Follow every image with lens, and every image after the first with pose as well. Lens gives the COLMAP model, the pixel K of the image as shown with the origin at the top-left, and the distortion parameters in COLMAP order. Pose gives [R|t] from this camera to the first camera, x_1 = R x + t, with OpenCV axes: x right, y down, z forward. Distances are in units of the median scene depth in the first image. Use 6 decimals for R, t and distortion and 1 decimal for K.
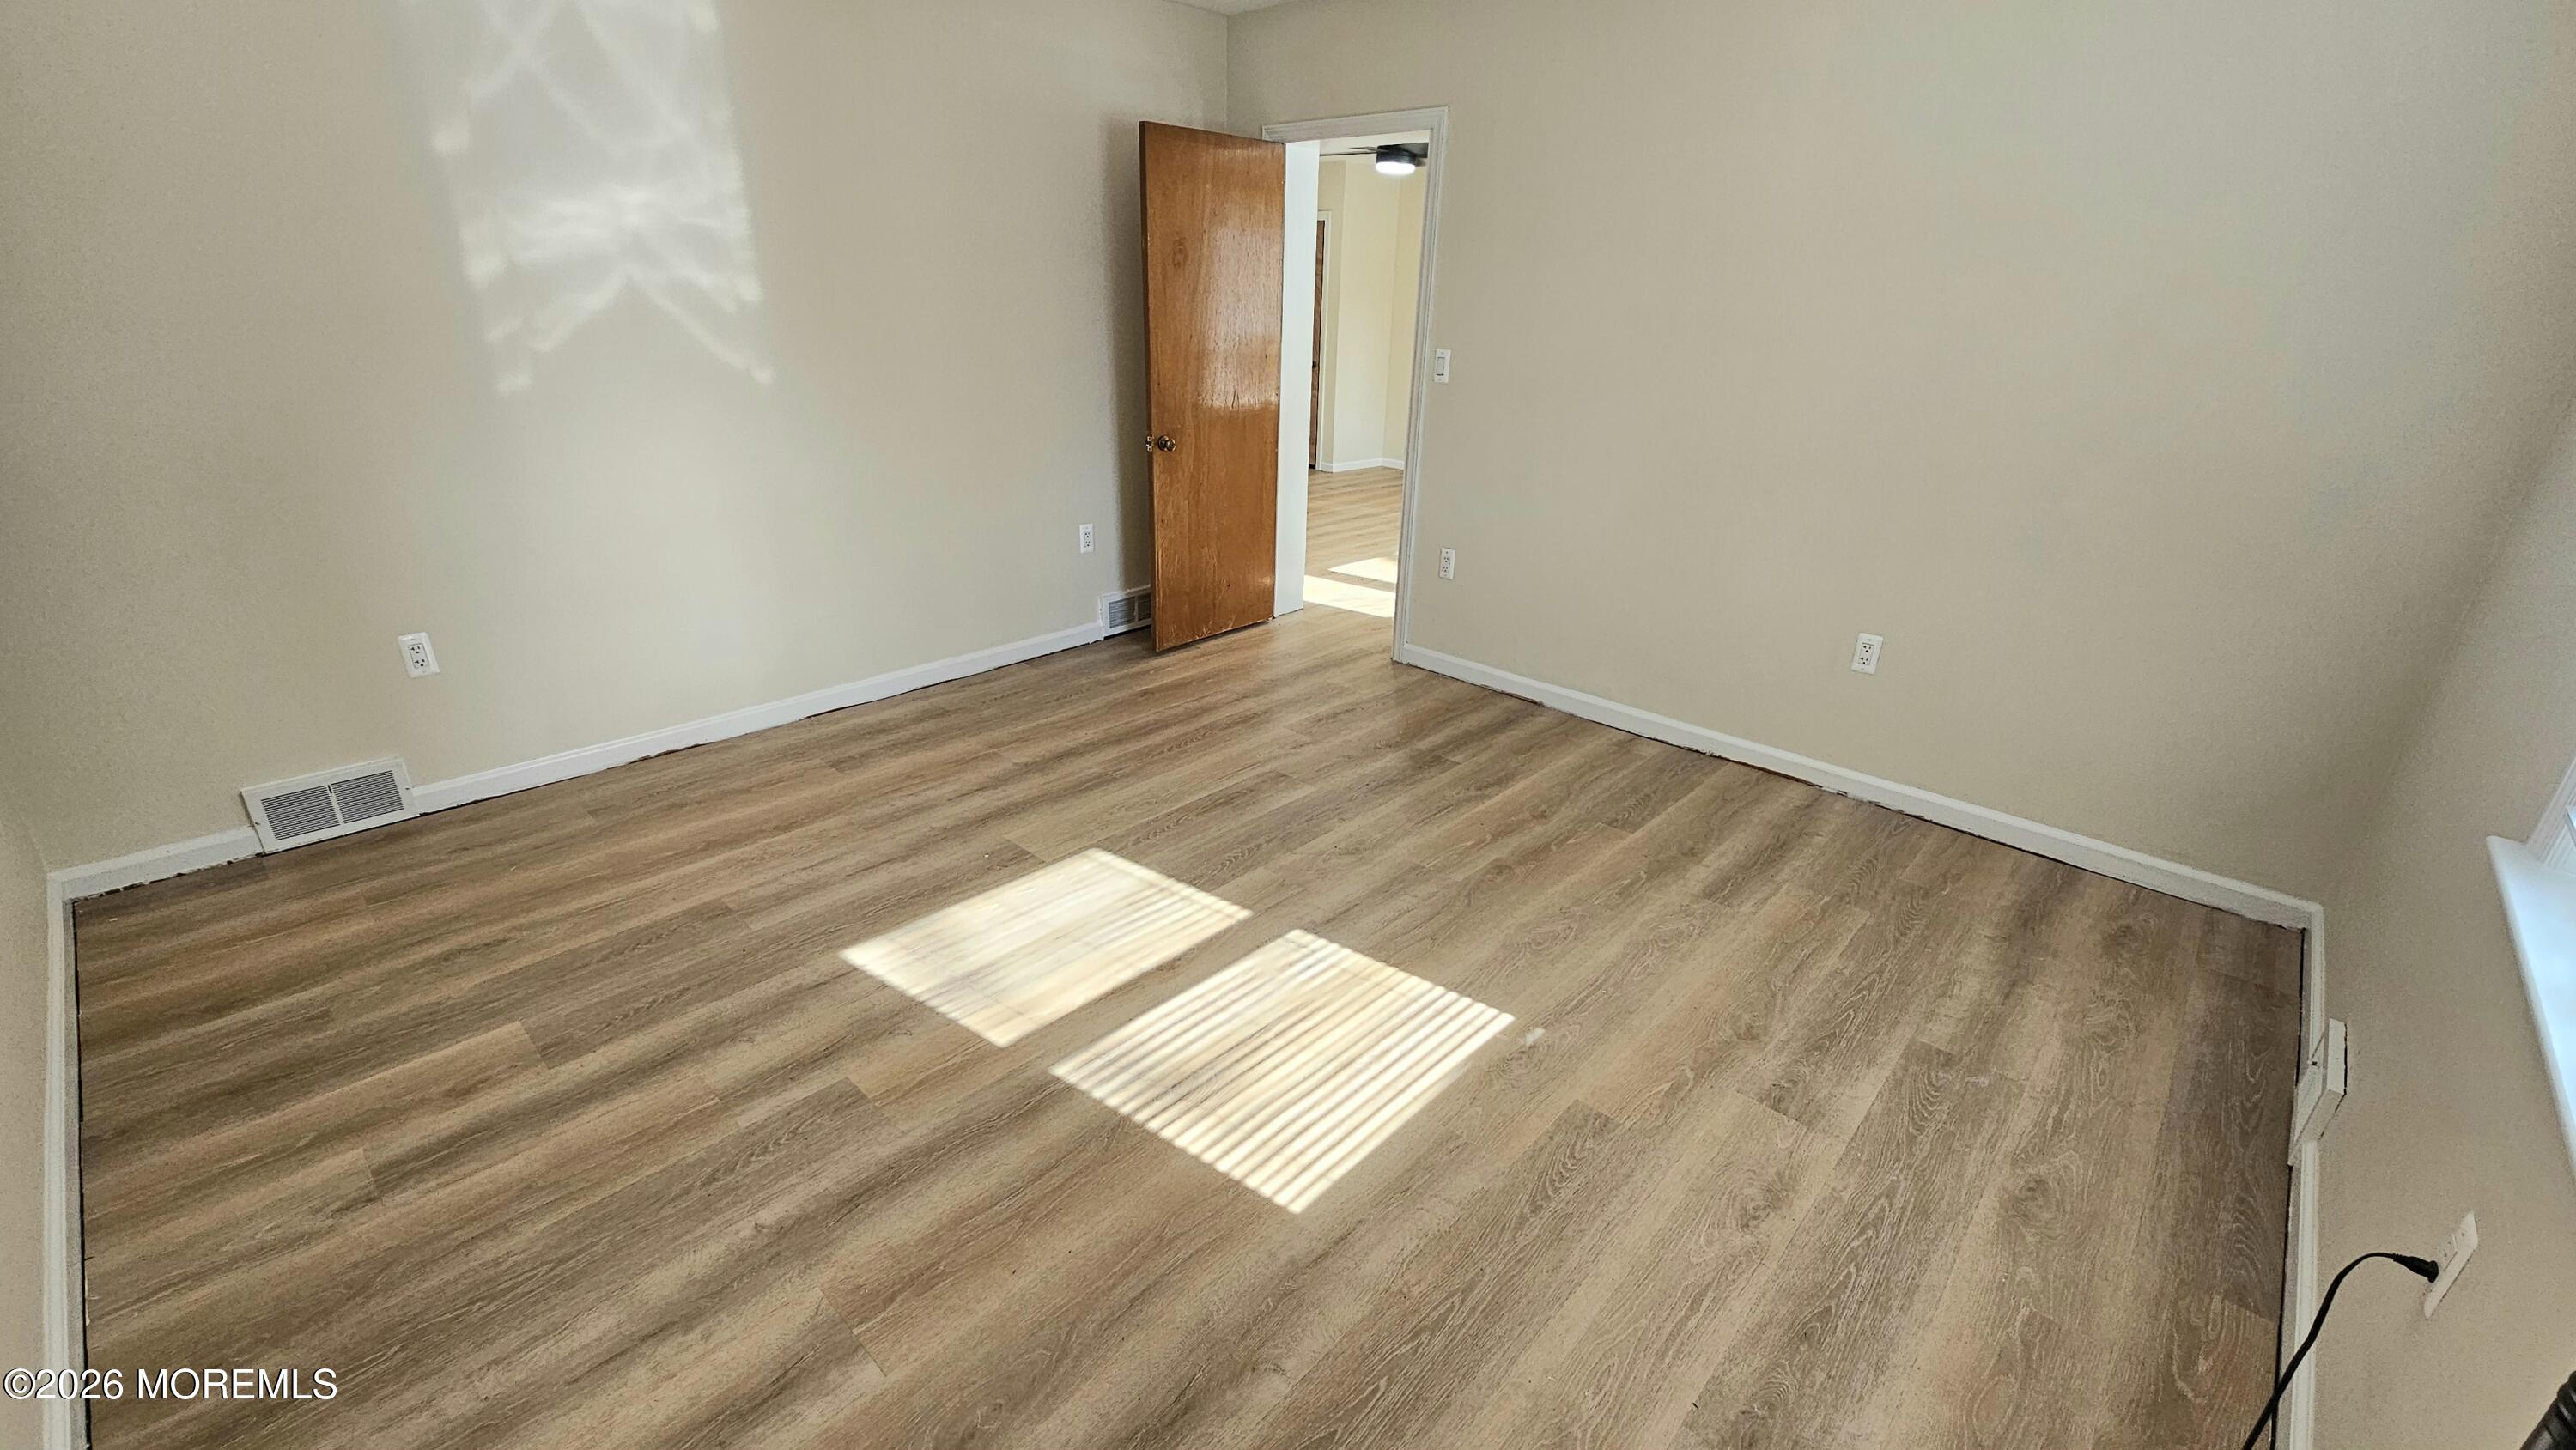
lens RADIAL K [[1045.6, 0, 1279.9], [0, 1045.6, 733.3], [0, 0, 1]] dist [0.000712, -0.003971]
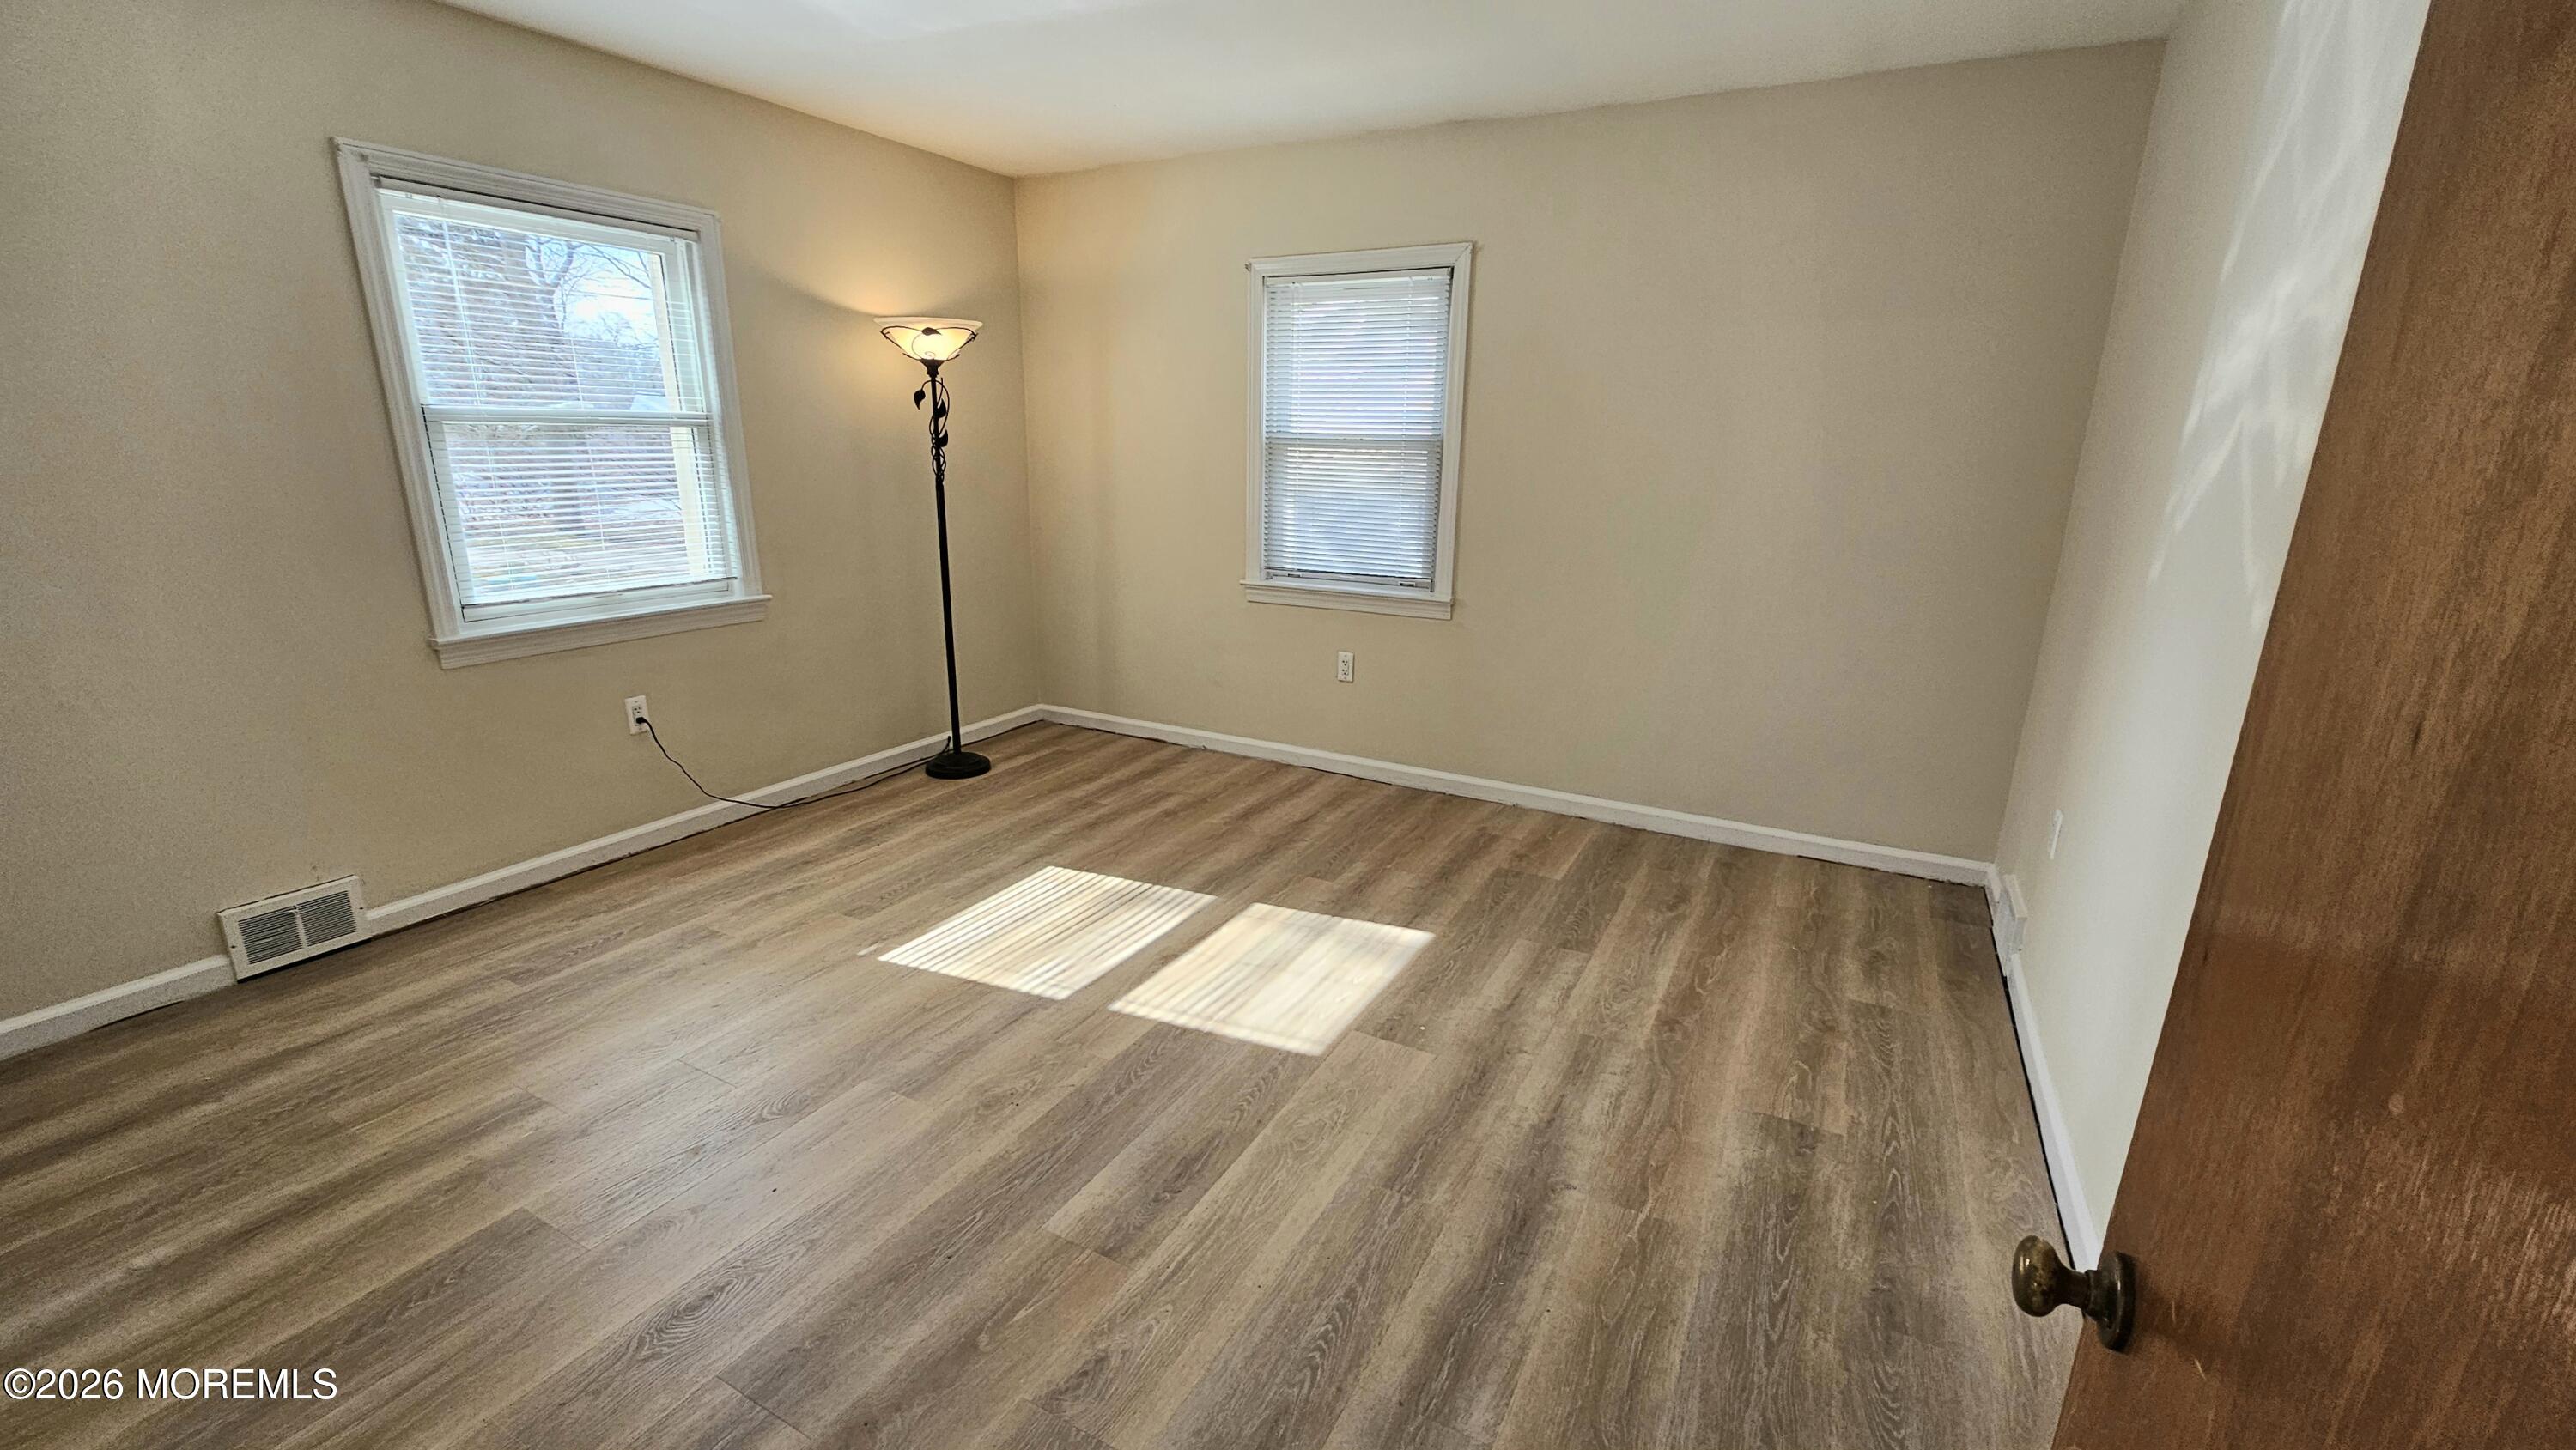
lens RADIAL K [[1045.6, 0, 1279.9], [0, 1045.6, 733.3], [0, 0, 1]] dist [0.000712, -0.003971]
pose [[-0.966223, 0.024396, -0.256549, 0.067594], [-0.140797, 0.783826, 0.604808, -0.685040], [0.215844, 0.620501, -0.753916, 1.696223]]
